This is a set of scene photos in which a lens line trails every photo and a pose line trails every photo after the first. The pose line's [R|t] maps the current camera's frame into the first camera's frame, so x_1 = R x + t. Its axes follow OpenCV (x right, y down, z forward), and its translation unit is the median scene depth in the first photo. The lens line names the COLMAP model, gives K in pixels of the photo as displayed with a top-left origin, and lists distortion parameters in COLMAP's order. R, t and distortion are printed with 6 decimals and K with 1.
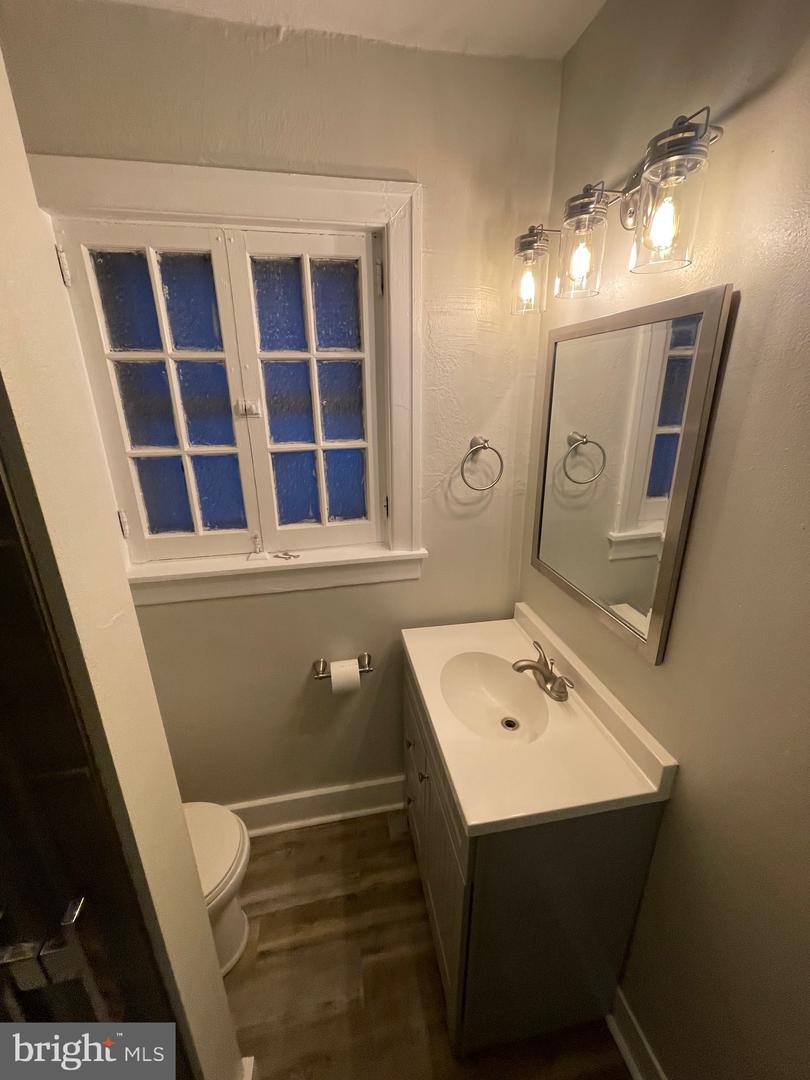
lens RADIAL K [[427.3, 0, 406.7], [0, 427.3, 533.1], [0, 0, 1]] dist [-0.008203, 0.000078]
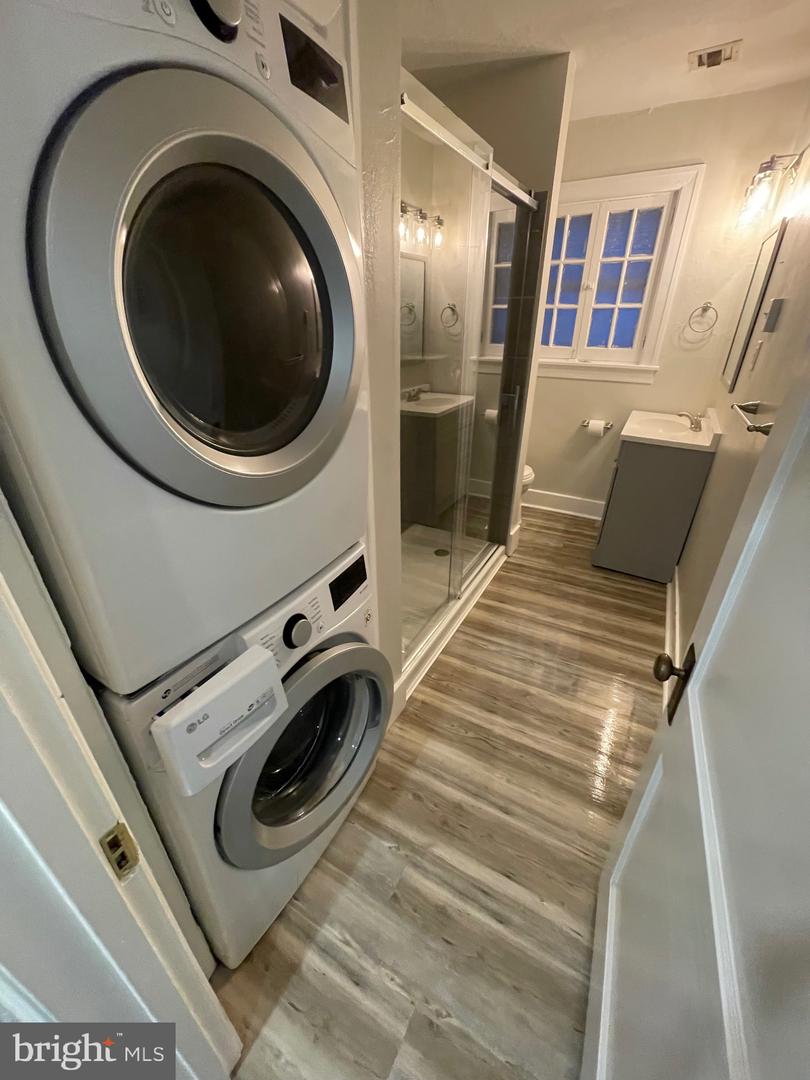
lens RADIAL K [[436.9, 0, 405.0], [0, 436.9, 533.1], [0, 0, 1]] dist [0.000947, 0.000057]
pose [[0.760169, 0.302064, -0.575239, 0.583584], [-0.211366, 0.952169, 0.220677, 0.612564], [0.614383, -0.046166, 0.787656, -1.400565]]
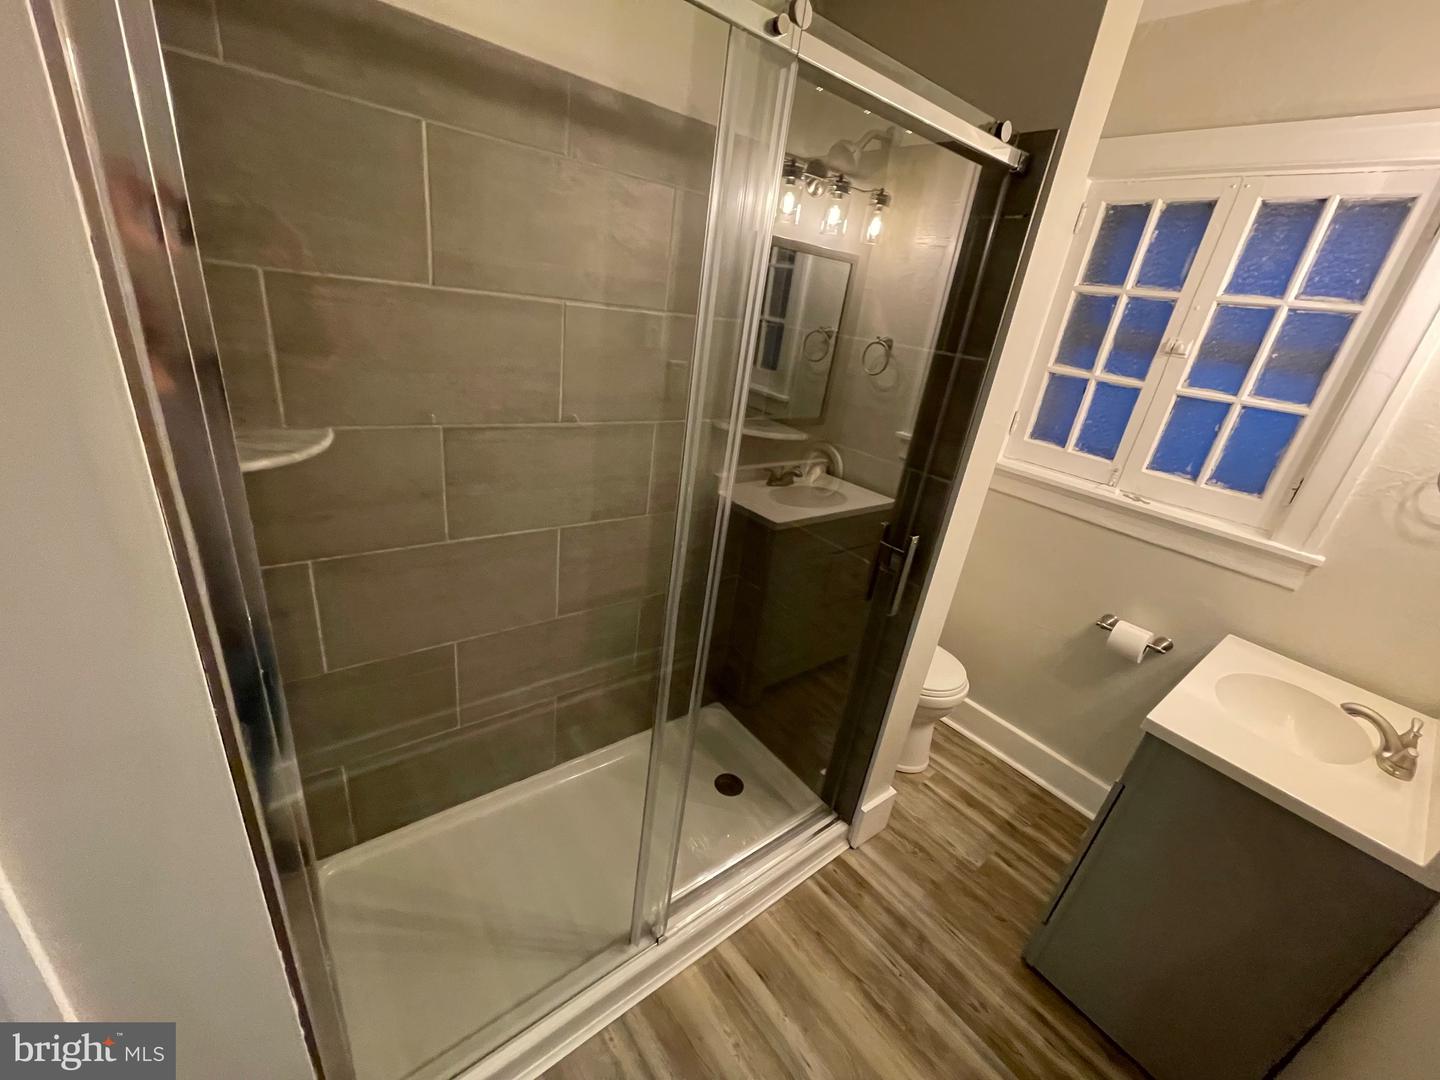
lens RADIAL K [[582.6, 0, 711.0], [0, 582.6, 540.8], [0, 0, 1]] dist [0.000947, 0.000057]
pose [[0.446980, 0.412105, -0.793964, 0.418697], [-0.400133, 0.885928, 0.234575, 0.232186], [0.800064, 0.212841, 0.560889, -0.571722]]
